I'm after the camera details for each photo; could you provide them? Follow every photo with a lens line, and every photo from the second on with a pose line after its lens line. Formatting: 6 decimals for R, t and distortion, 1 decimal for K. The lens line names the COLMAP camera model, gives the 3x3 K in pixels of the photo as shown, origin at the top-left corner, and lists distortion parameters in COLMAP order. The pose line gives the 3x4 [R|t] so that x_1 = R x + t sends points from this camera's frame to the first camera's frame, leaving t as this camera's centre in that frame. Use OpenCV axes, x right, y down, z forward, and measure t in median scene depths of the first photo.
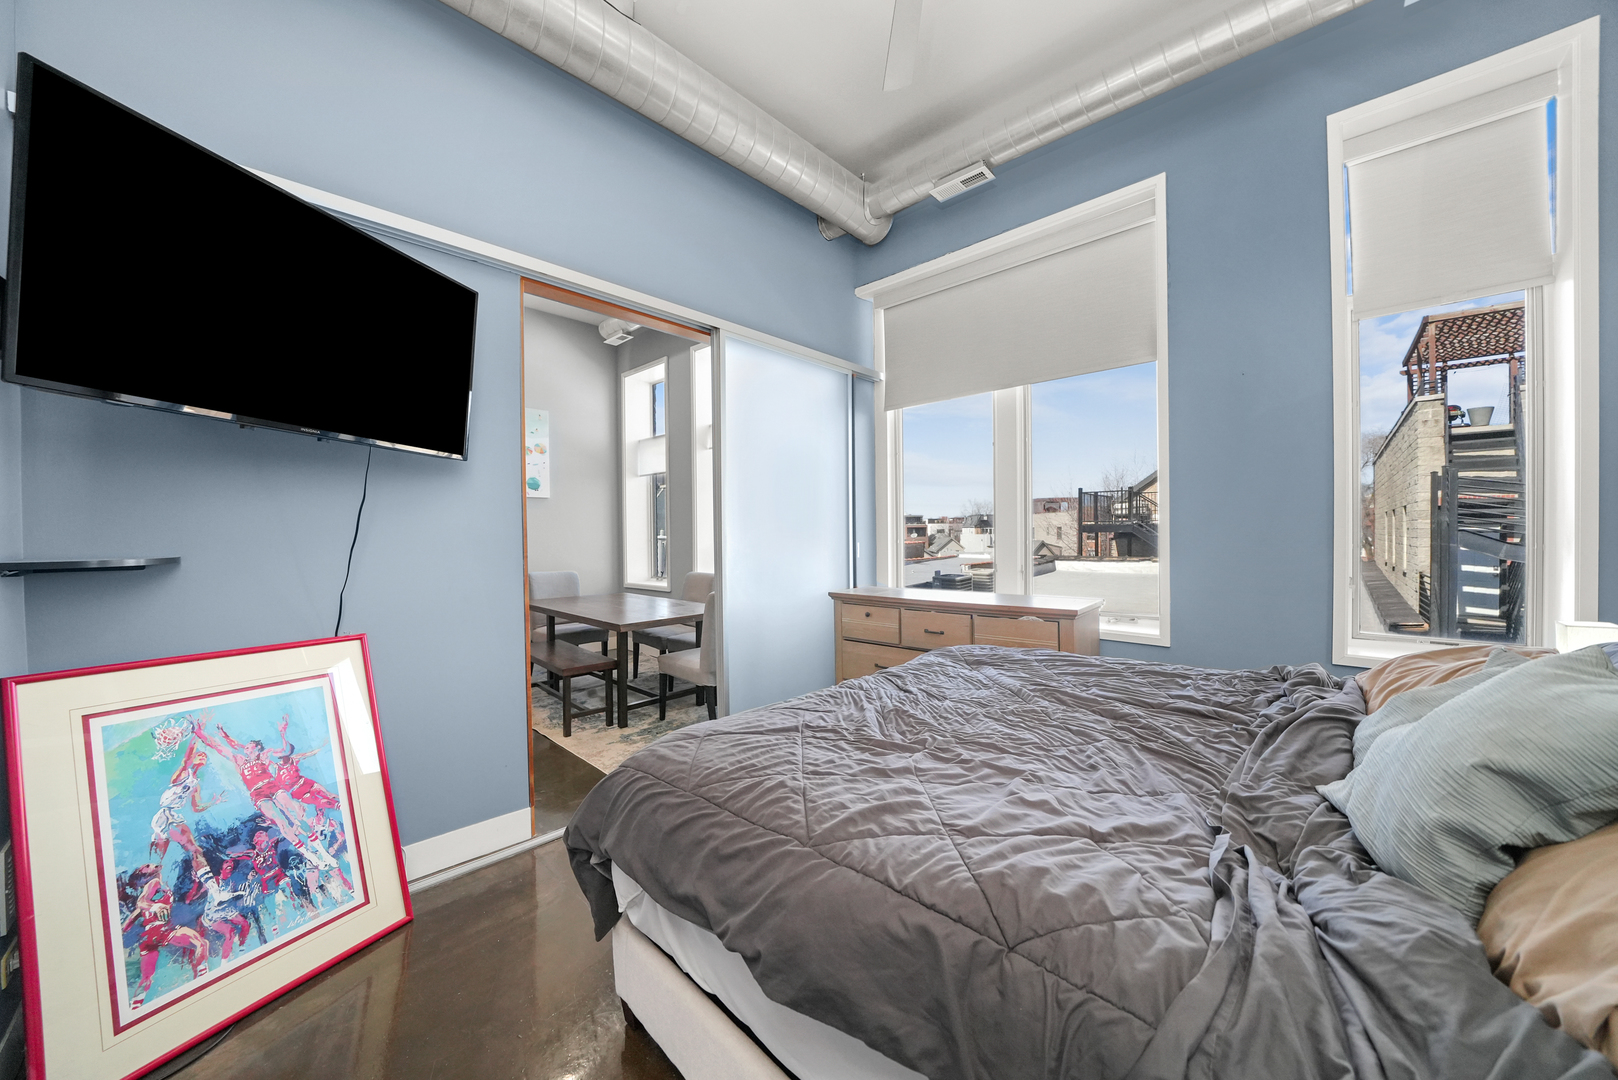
lens RADIAL K [[562.0, 0, 813.3], [0, 562.0, 543.0], [0, 0, 1]] dist [-0.025235, 0.002130]
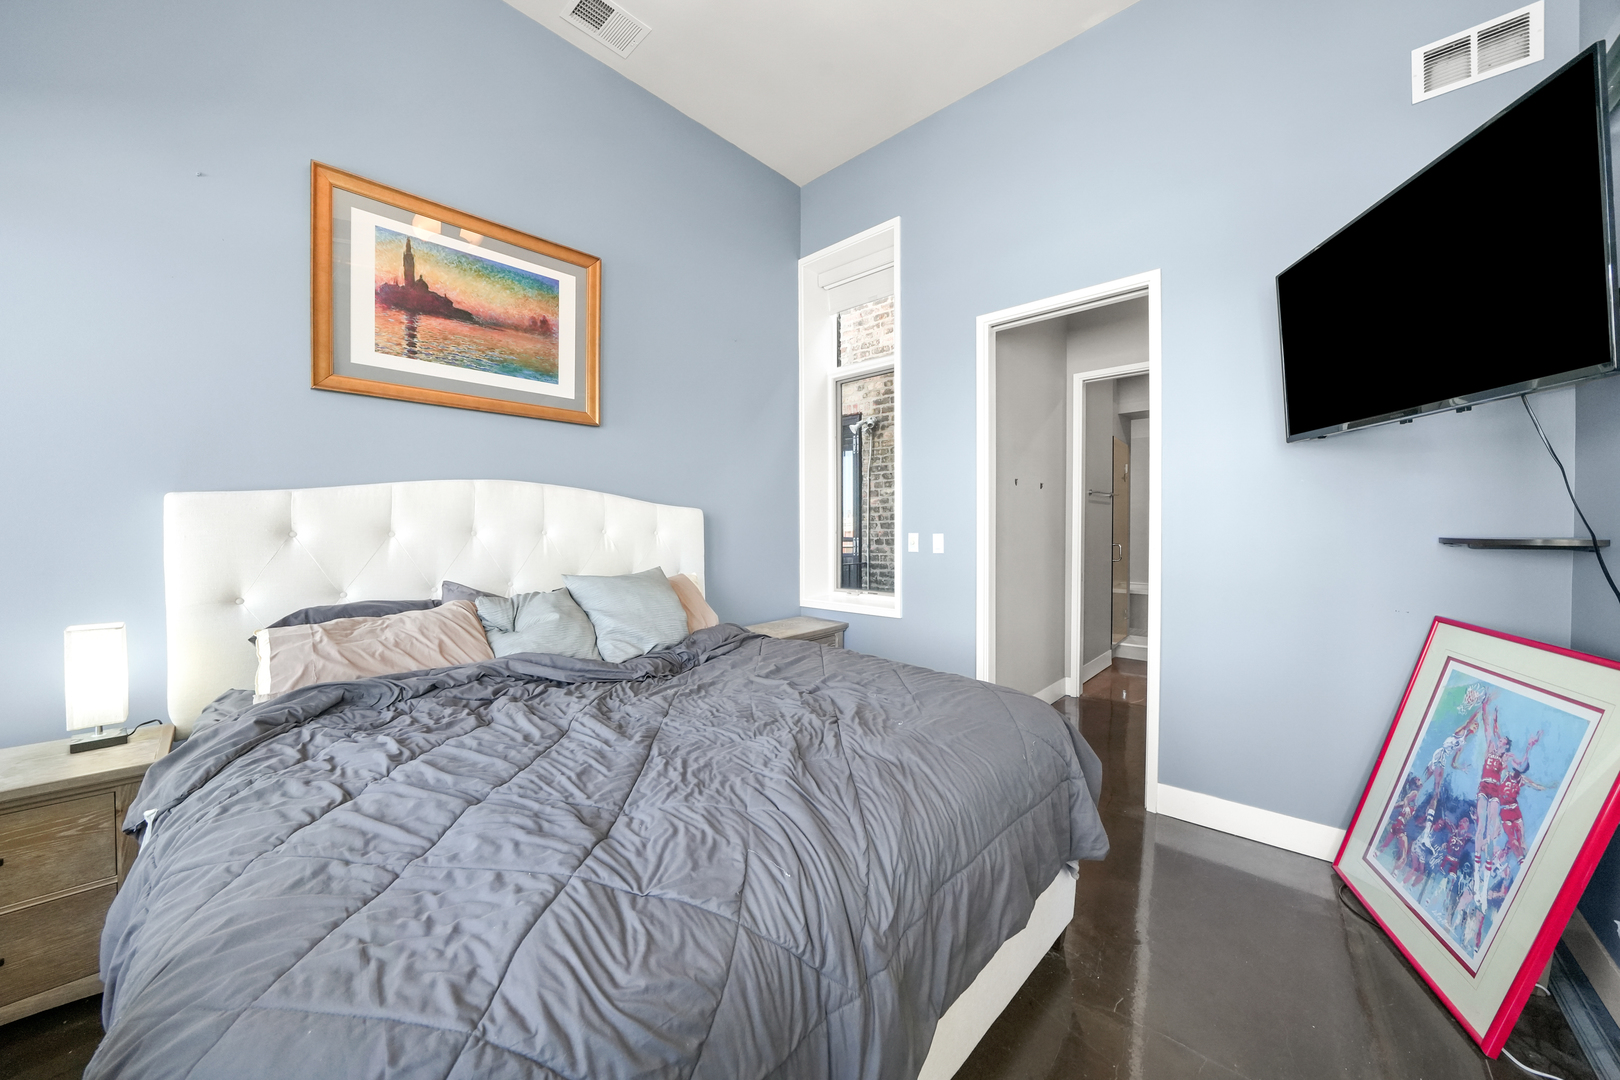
lens RADIAL K [[562.7, 0, 812.4], [0, 562.7, 533.6], [0, 0, 1]] dist [-0.025235, 0.002130]
pose [[-0.999515, 0.009296, -0.029735, 0.187483], [0.008287, 0.999392, 0.033879, -0.028038], [0.030032, 0.033616, -0.998984, 1.879401]]
